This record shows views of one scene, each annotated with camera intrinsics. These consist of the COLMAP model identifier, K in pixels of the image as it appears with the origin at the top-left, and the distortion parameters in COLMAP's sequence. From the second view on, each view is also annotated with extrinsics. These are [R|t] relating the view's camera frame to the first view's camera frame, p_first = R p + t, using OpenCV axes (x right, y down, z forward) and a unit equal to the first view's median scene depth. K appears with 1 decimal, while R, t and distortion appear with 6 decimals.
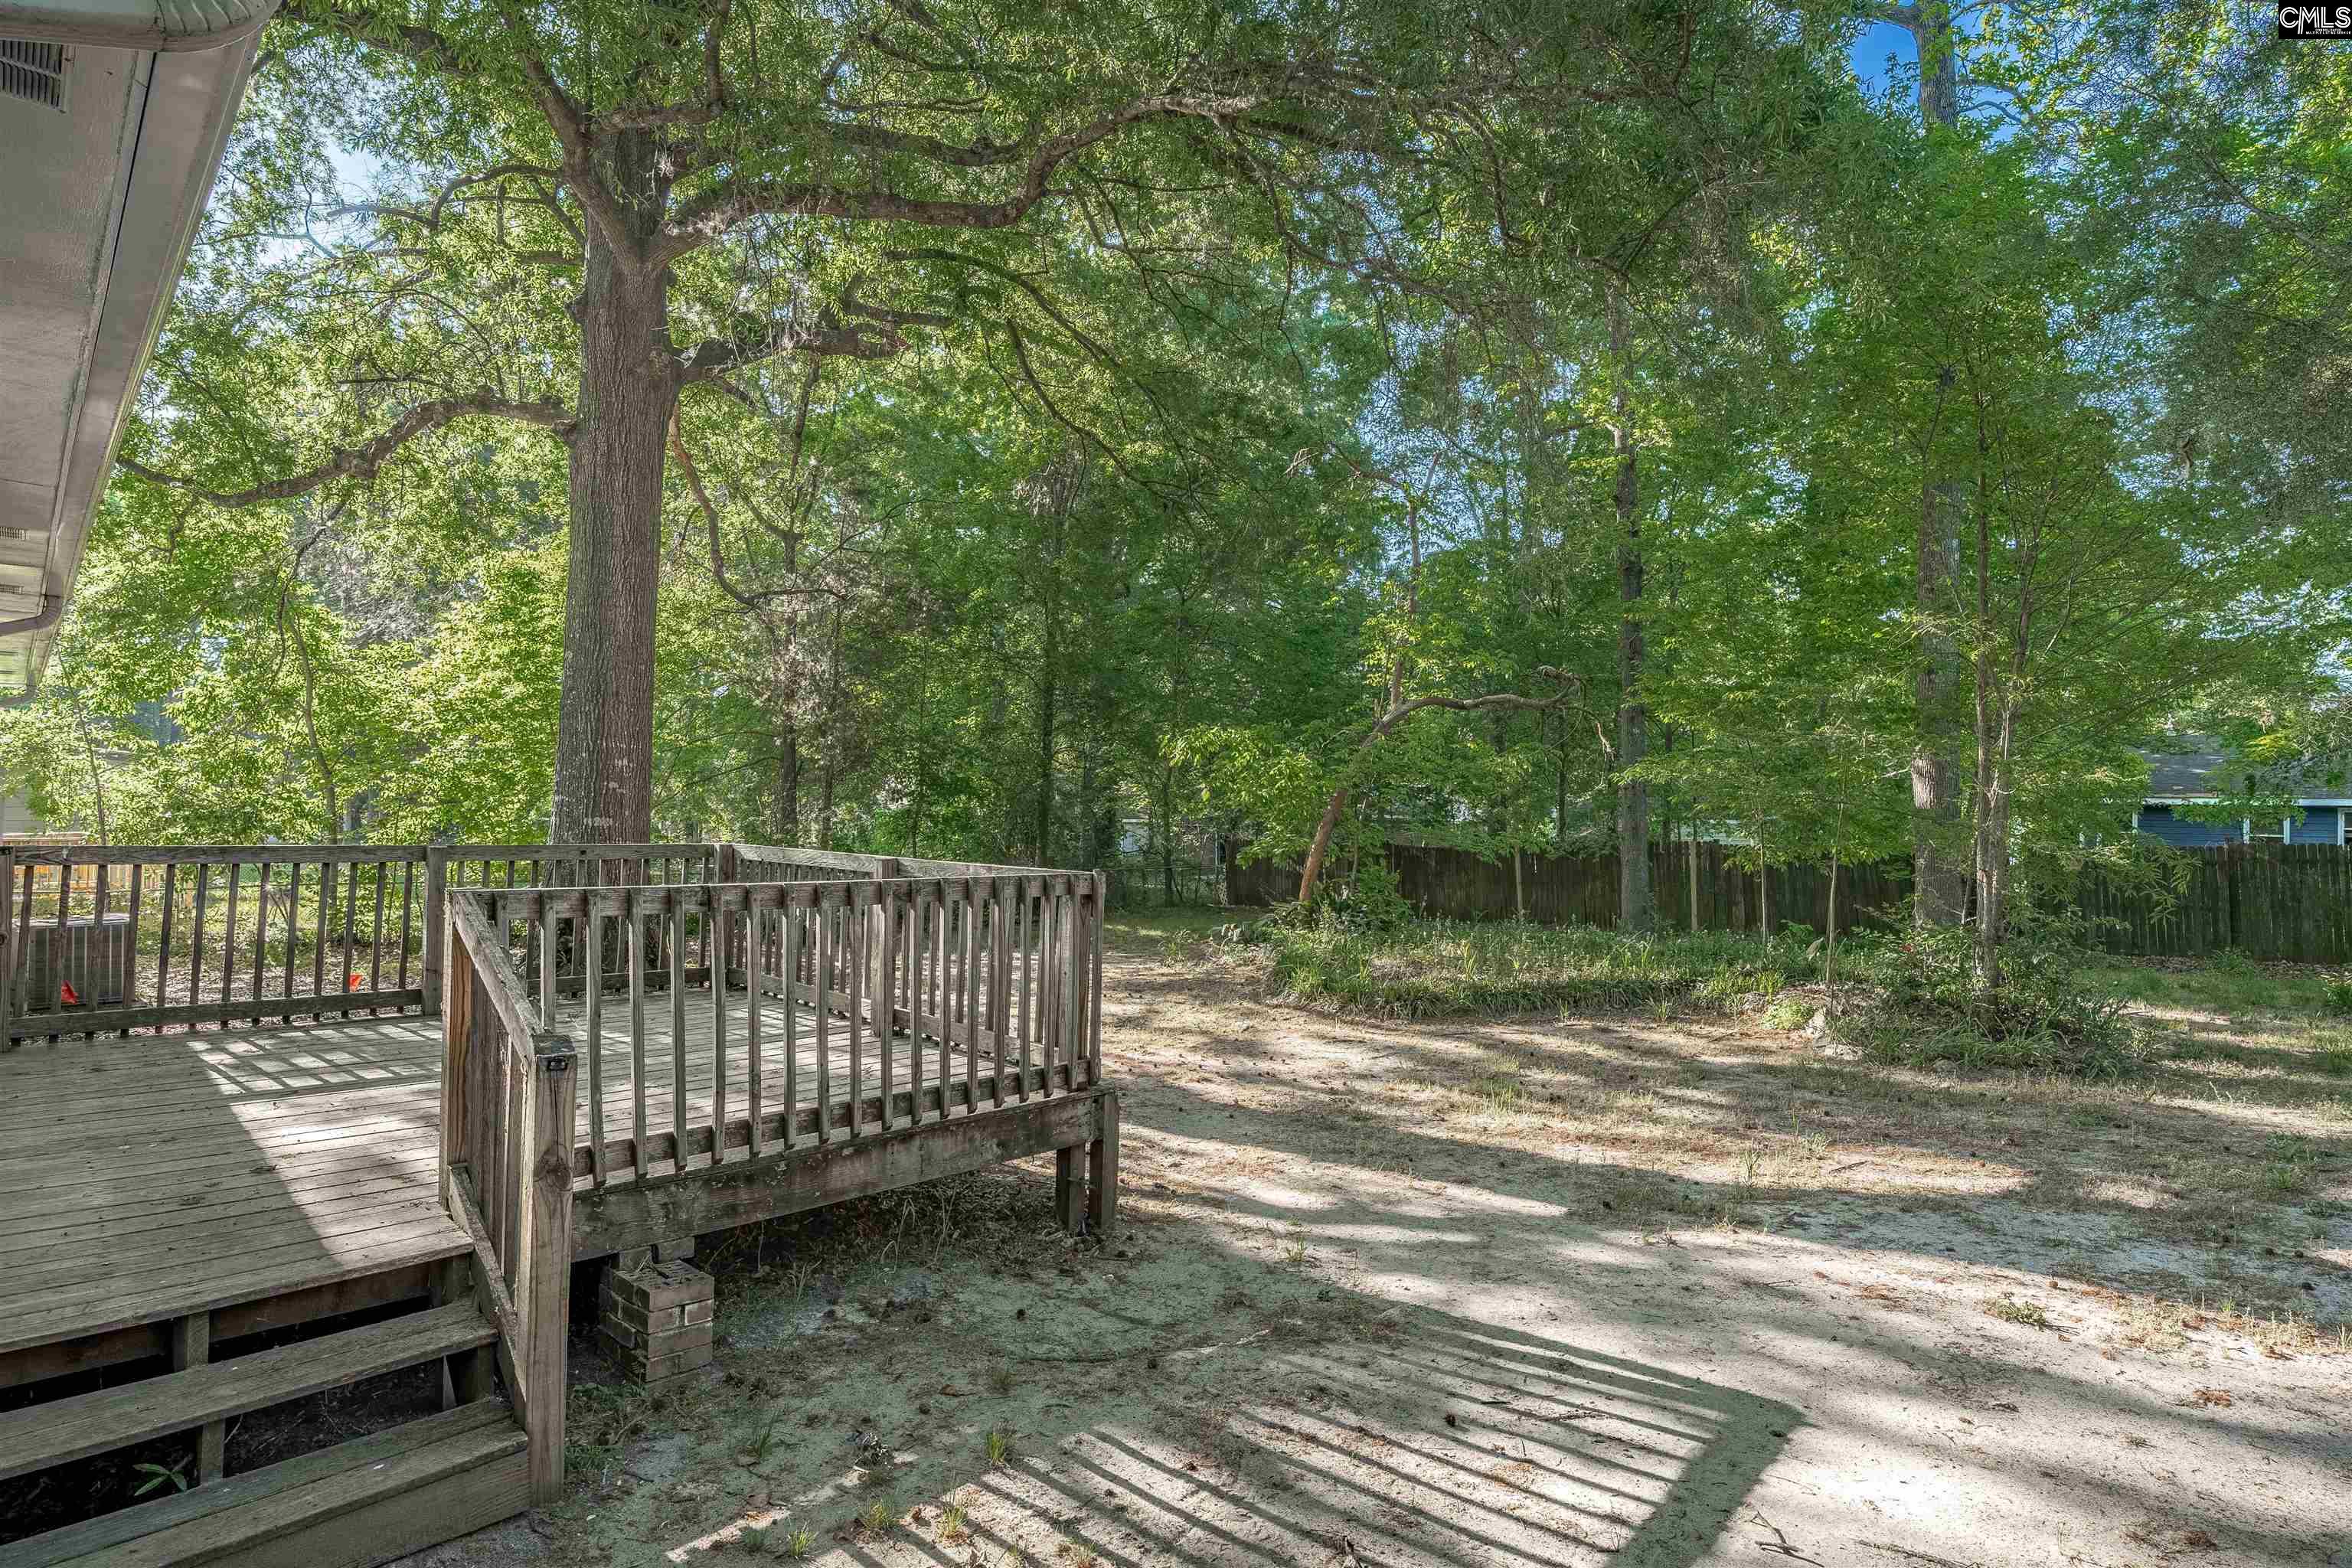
lens RADIAL K [[1191.9, 0, 1176.0], [0, 1191.9, 784.0], [0, 0, 1]] dist [0.001325, -0.000088]
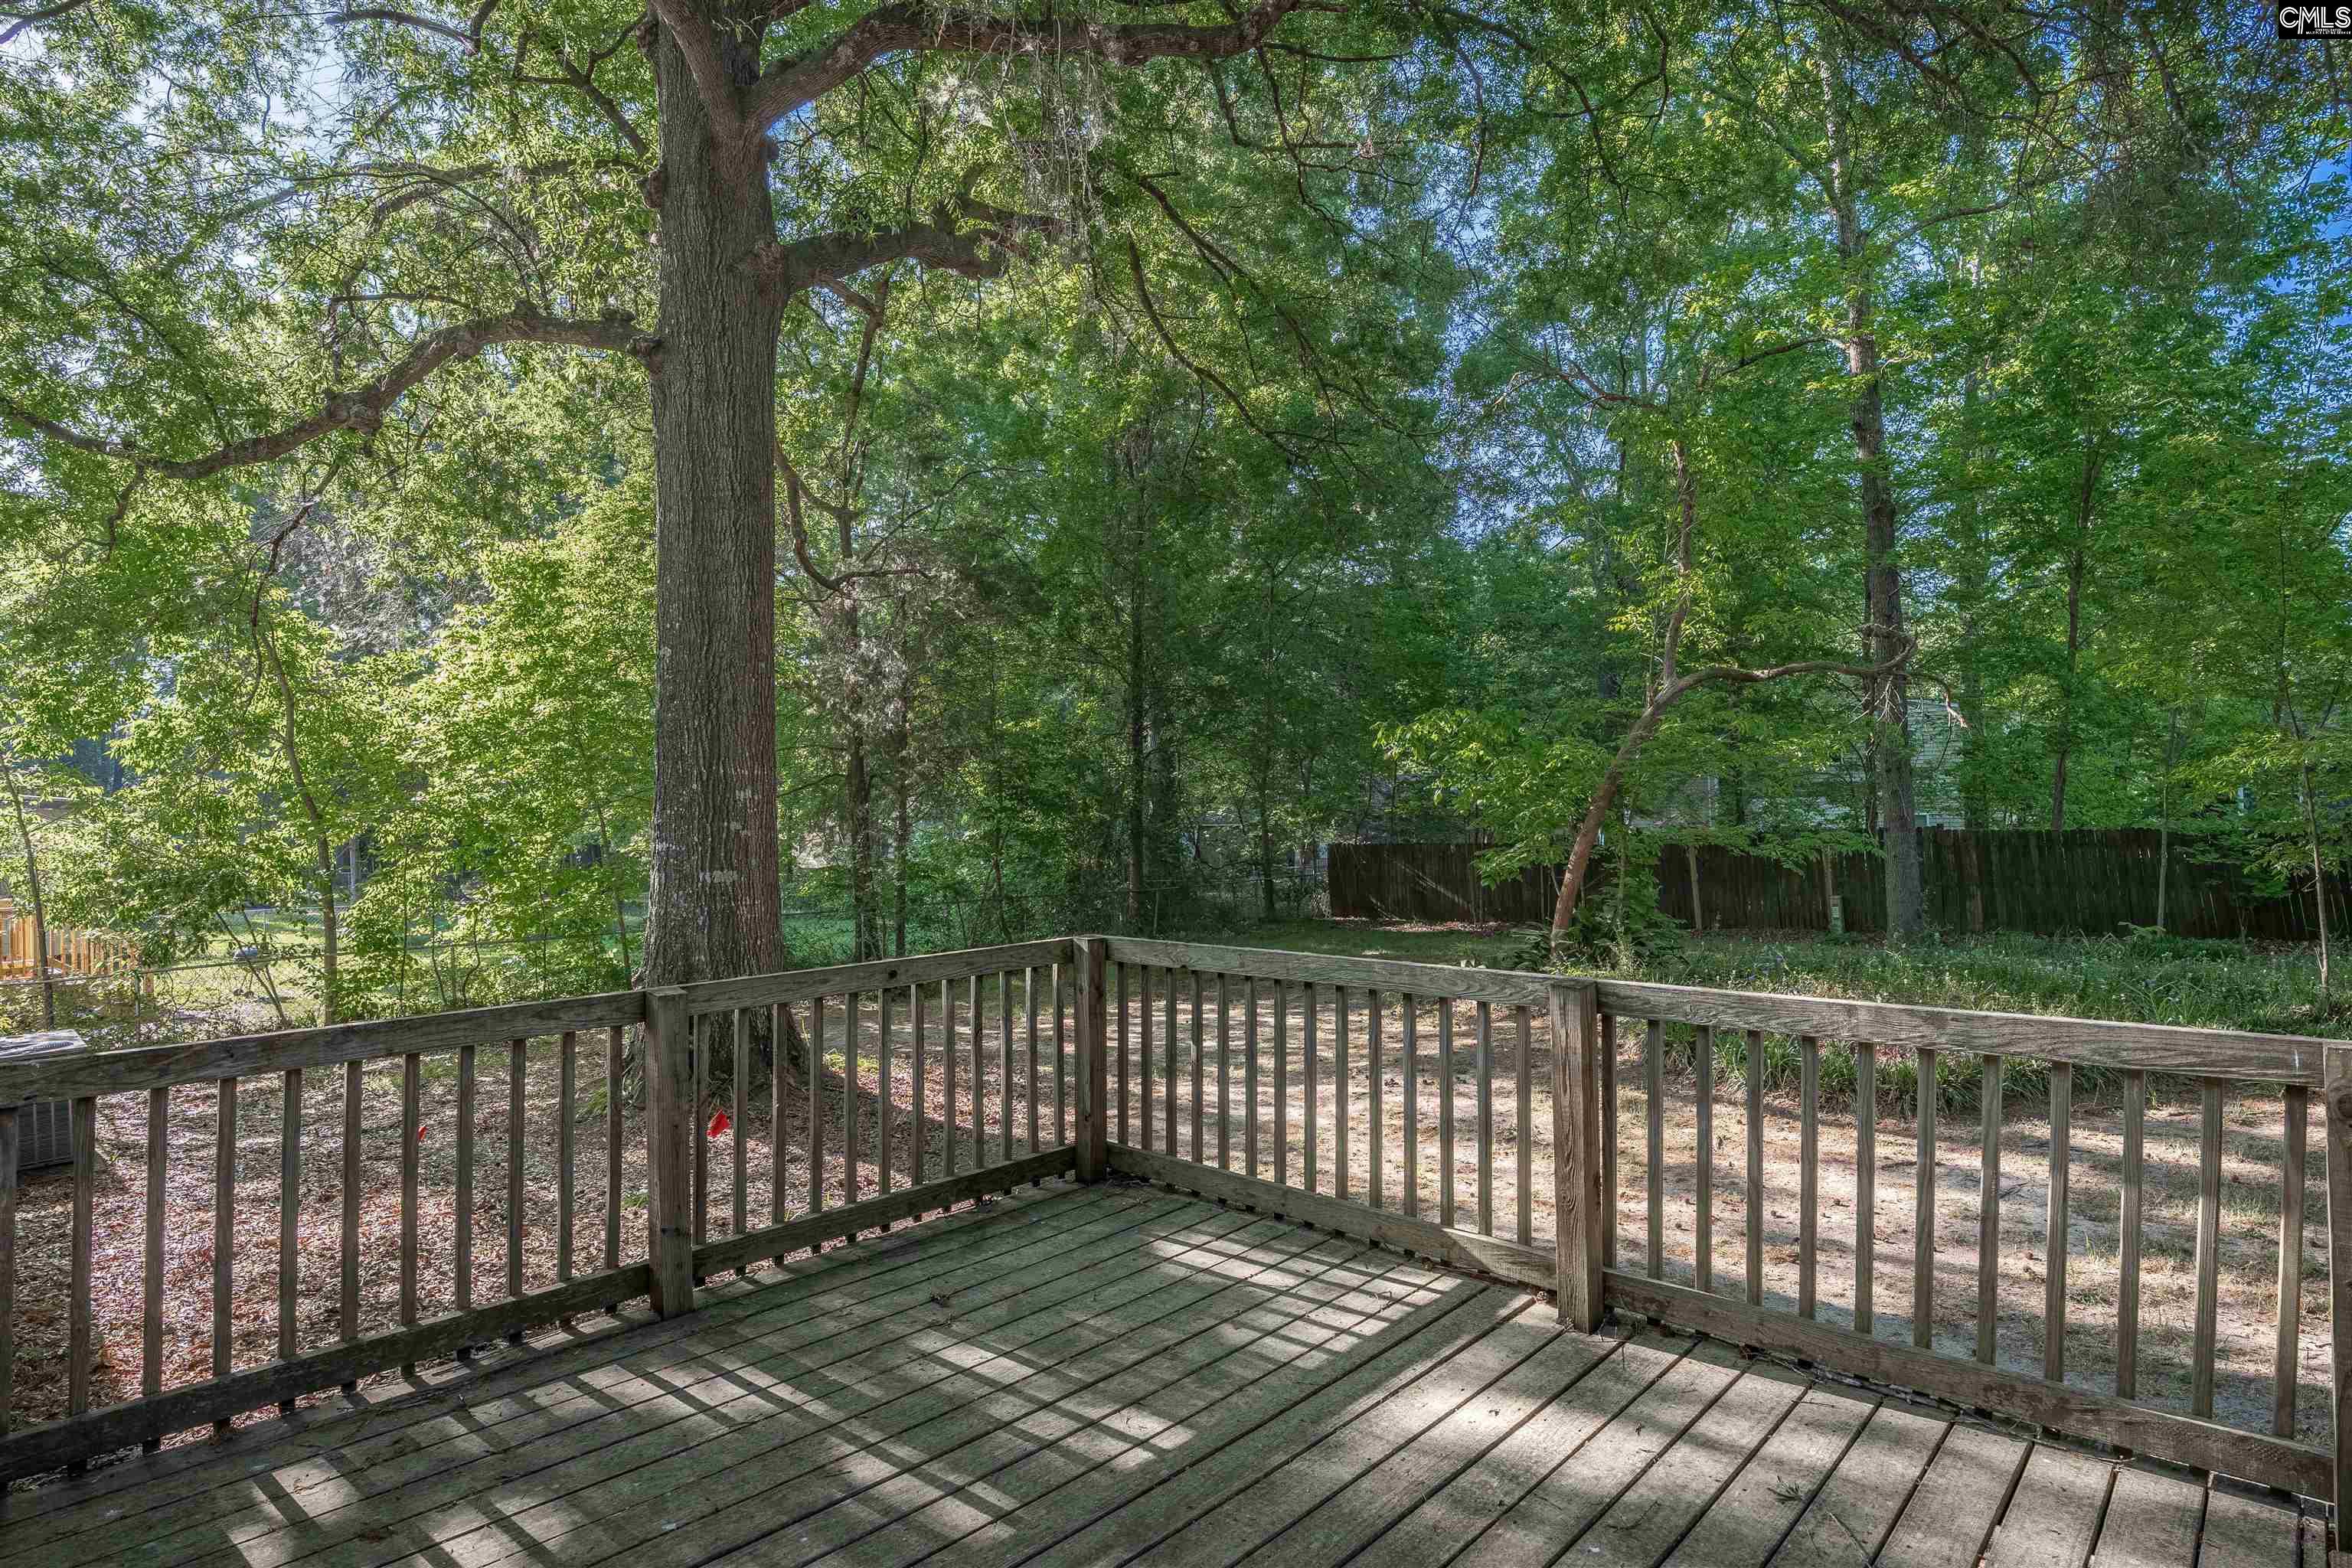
lens RADIAL K [[1197.9, 0, 1176.0], [0, 1197.9, 784.0], [0, 0, 1]] dist [-0.003409, 0.000165]
pose [[0.998807, -0.040874, 0.026719, -0.161625], [0.040768, 0.999158, 0.004518, -0.012873], [-0.026882, -0.003423, 0.999633, 0.186360]]
